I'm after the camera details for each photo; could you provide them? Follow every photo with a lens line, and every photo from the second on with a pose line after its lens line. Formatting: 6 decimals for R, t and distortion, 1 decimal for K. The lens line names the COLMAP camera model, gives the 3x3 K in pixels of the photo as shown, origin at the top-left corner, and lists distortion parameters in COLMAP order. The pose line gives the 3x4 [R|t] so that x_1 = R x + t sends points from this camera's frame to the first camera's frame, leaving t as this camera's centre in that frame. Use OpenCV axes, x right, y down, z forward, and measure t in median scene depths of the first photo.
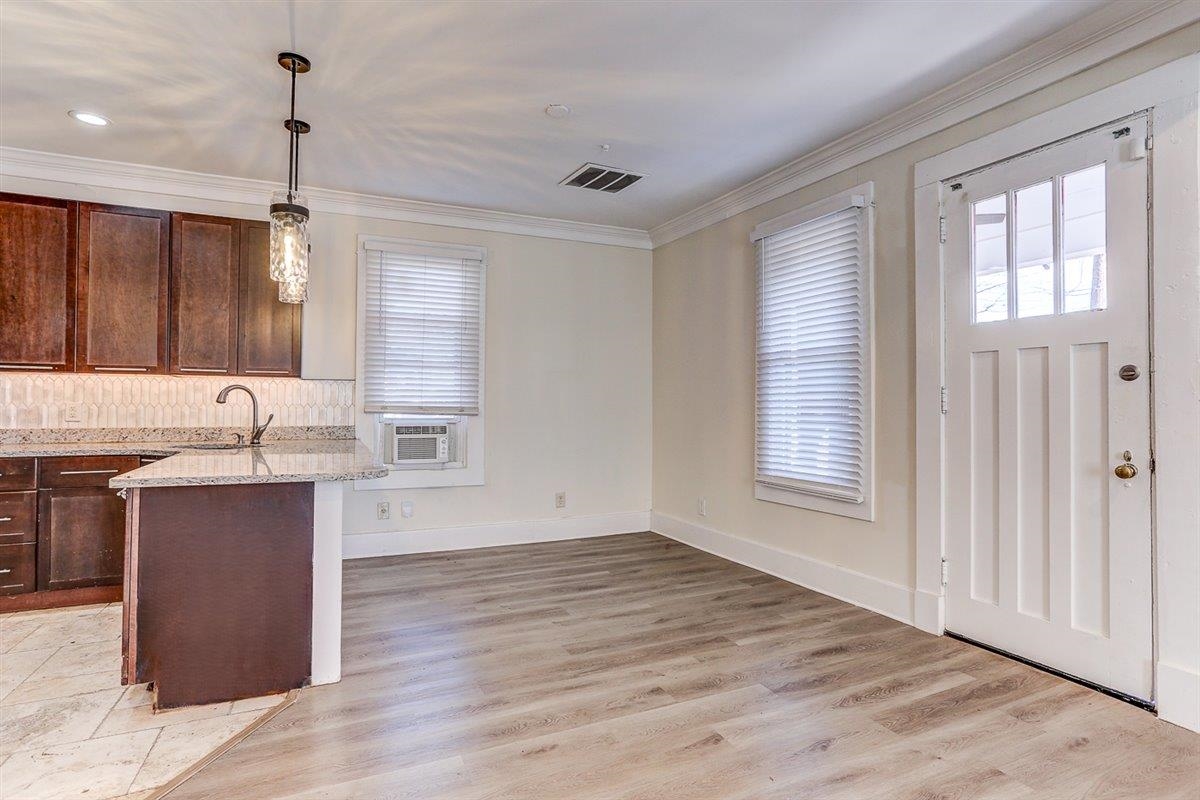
lens RADIAL K [[588.8, 0, 598.9], [0, 588.8, 398.5], [0, 0, 1]] dist [-0.046338, 0.024813]
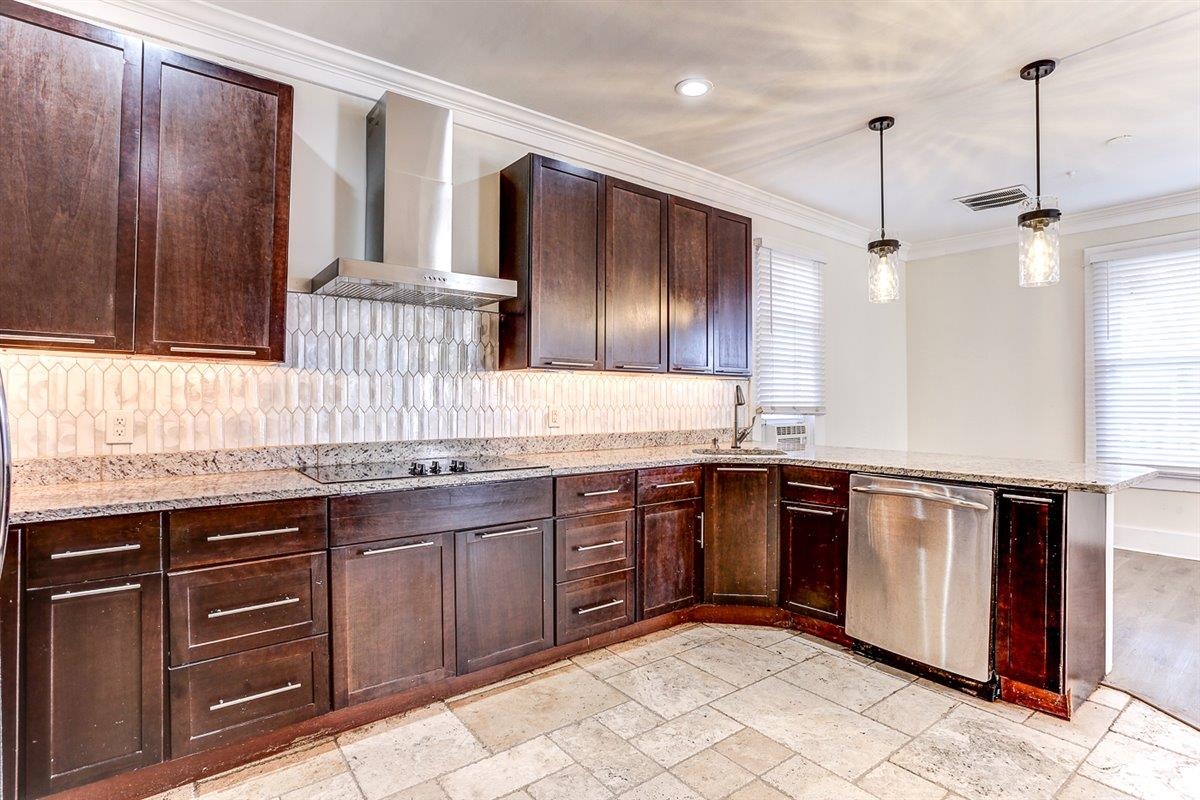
lens RADIAL K [[585.7, 0, 527.3], [0, 585.7, 399.3], [0, 0, 1]] dist [-0.025739, 0.000582]
pose [[0.975492, -0.001984, 0.220025, -1.178101], [0.000002, 0.999959, 0.009005, -0.010254], [-0.220034, -0.008784, 0.975453, 0.157911]]
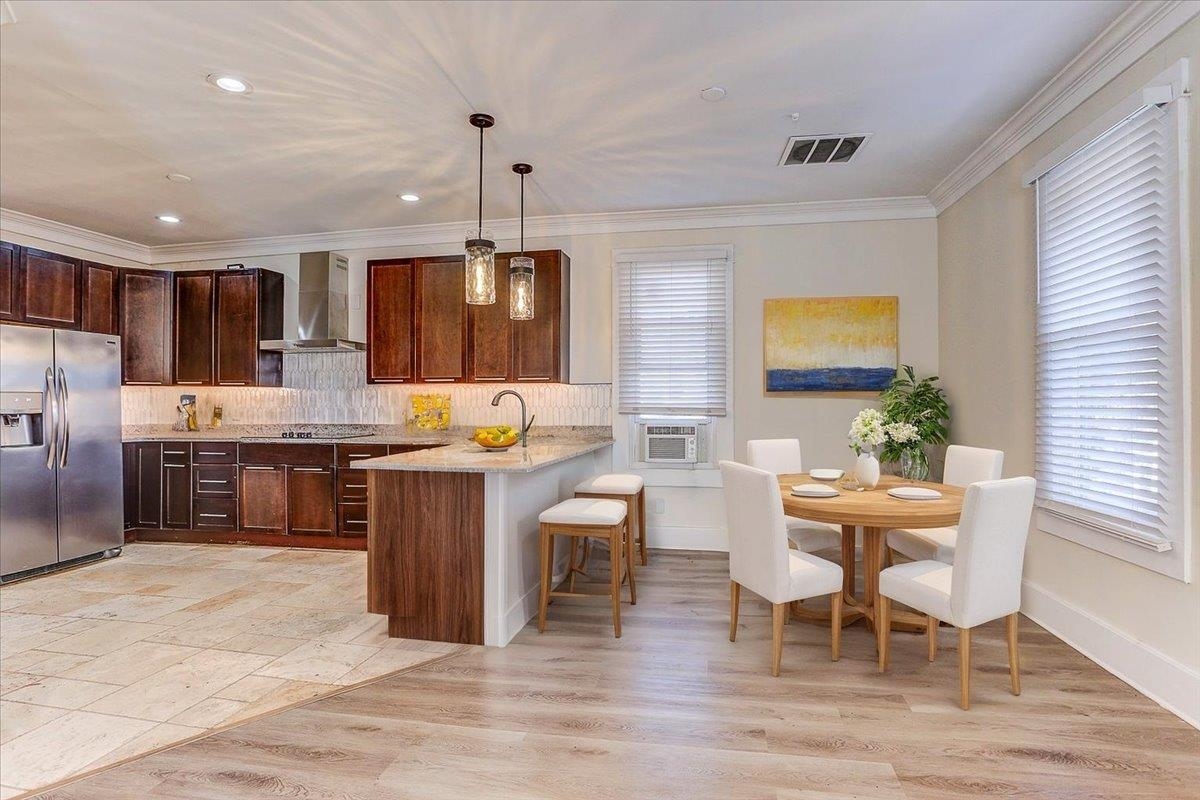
lens RADIAL K [[600.2, 0, 639.8], [0, 600.2, 401.2], [0, 0, 1]] dist [-0.050670, 0.023796]
pose [[0.834341, -0.008644, -0.551180, 0.302133], [0.011114, 0.999938, 0.001142, 0.000844], [0.551136, -0.007078, 0.834385, 0.112641]]
